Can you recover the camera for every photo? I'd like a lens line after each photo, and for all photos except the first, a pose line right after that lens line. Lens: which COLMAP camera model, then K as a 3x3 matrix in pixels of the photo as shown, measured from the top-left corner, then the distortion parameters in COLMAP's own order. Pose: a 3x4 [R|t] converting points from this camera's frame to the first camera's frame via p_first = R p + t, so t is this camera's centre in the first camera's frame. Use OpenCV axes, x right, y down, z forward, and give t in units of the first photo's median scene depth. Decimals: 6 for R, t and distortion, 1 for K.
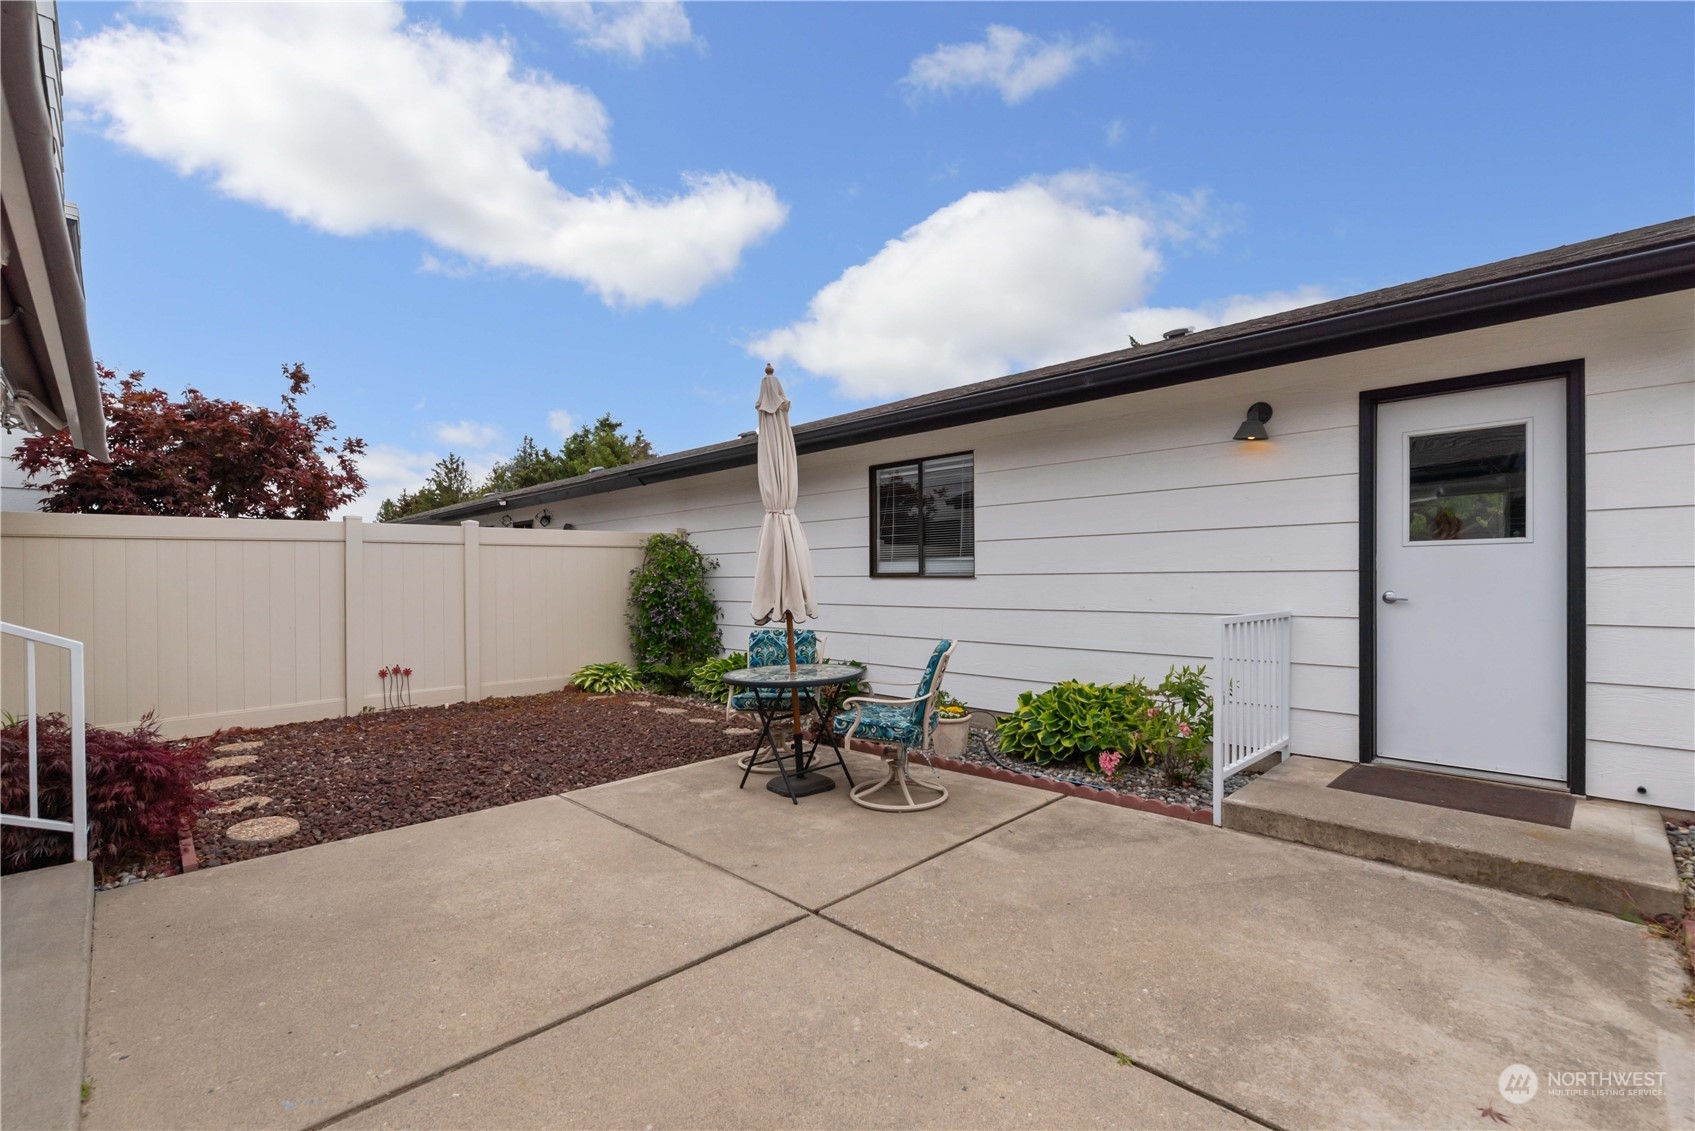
lens RADIAL K [[737.5, 0, 864.7], [0, 737.5, 590.9], [0, 0, 1]] dist [-0.001232, -0.000197]
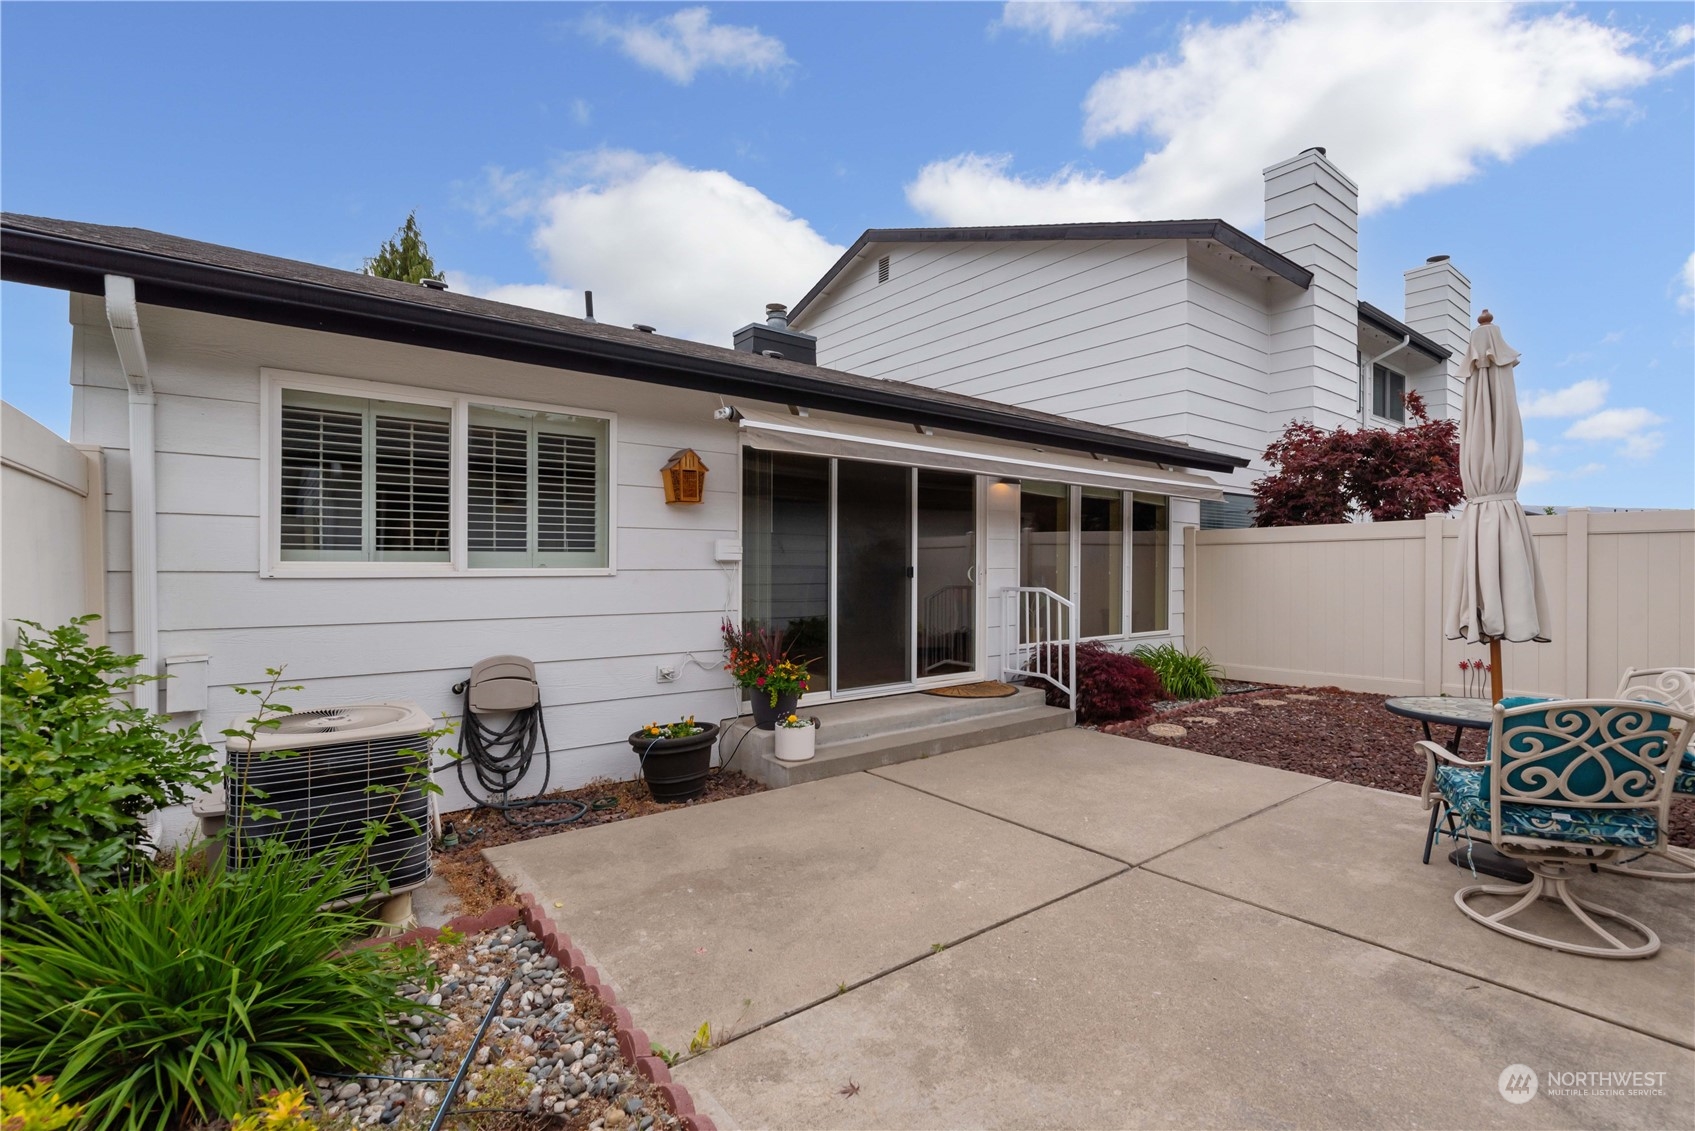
lens RADIAL K [[756.0, 0, 837.6], [0, 756.0, 558.5], [0, 0, 1]] dist [-0.000273, -0.000029]
pose [[-0.137543, 0.001139, -0.990495, 0.133725], [-0.019235, 0.999808, 0.003821, -0.006237], [0.990309, 0.019578, -0.137494, 0.075649]]
